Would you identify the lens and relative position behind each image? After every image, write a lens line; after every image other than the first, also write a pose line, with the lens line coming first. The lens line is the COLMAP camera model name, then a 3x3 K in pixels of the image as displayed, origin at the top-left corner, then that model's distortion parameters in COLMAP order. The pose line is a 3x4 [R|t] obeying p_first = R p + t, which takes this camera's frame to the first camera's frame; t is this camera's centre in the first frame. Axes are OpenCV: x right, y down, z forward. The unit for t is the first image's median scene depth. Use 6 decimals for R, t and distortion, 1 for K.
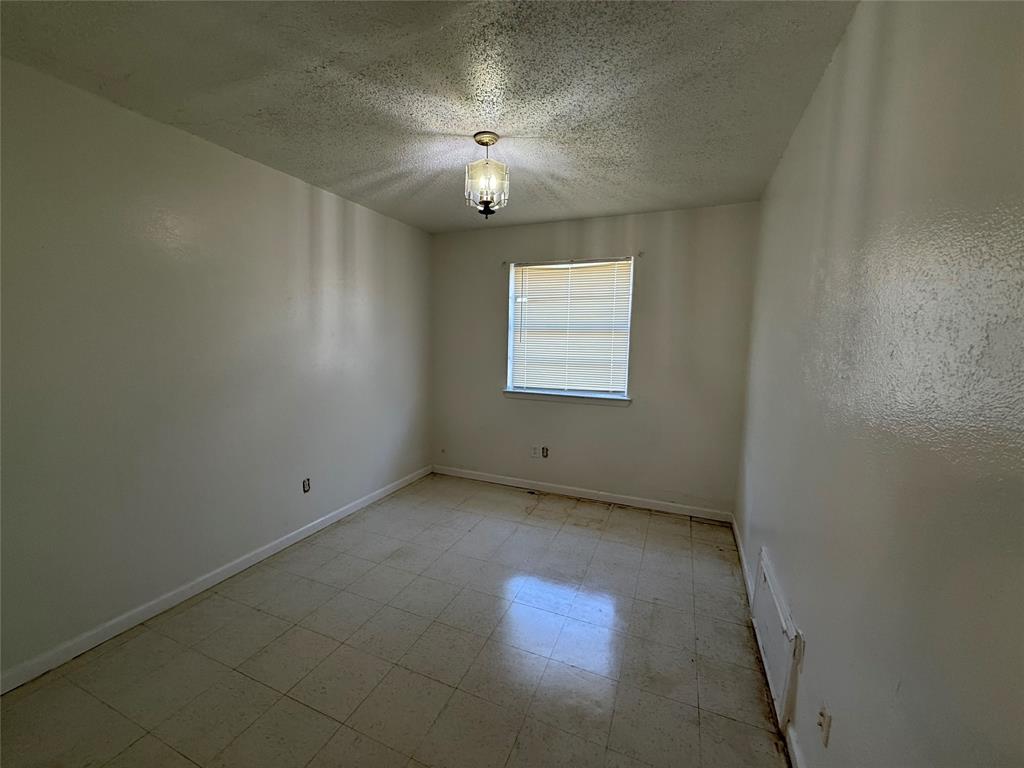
lens RADIAL K [[407.1, 0, 506.7], [0, 407.1, 383.4], [0, 0, 1]] dist [-0.002500, -0.000189]
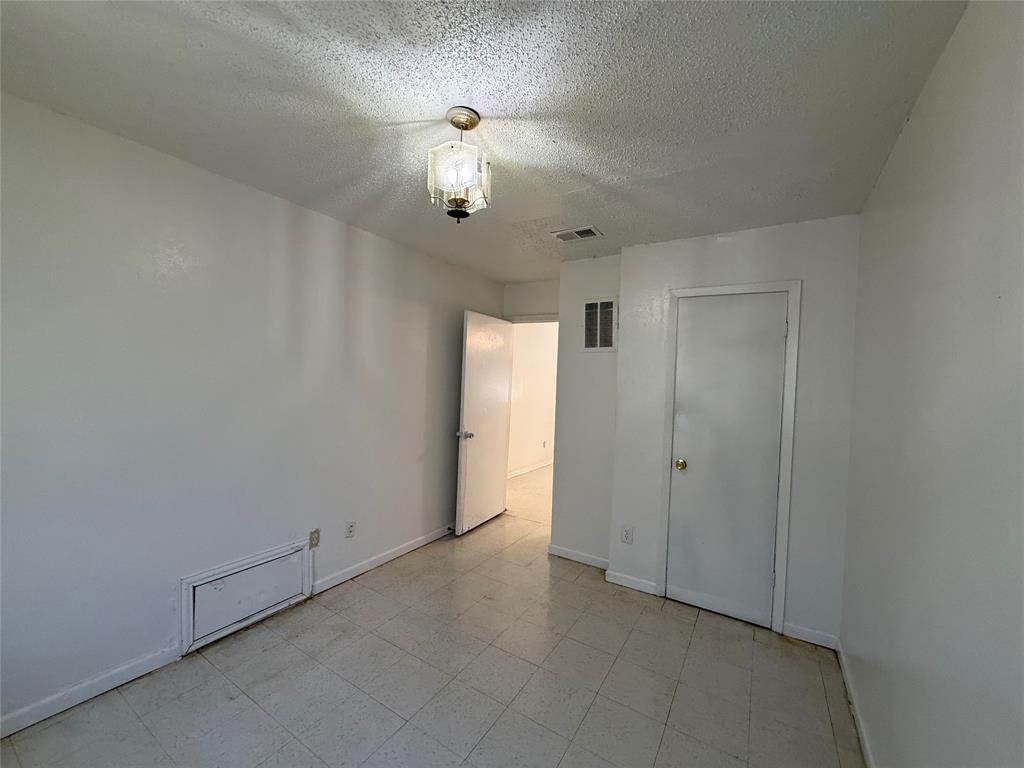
lens RADIAL K [[407.1, 0, 506.7], [0, 407.1, 383.4], [0, 0, 1]] dist [-0.002500, -0.000189]
pose [[0.987364, 0.023119, -0.156774, 0.163225], [-0.039551, 0.993944, -0.102519, -0.045312], [0.153454, 0.107424, 0.982299, 0.328512]]
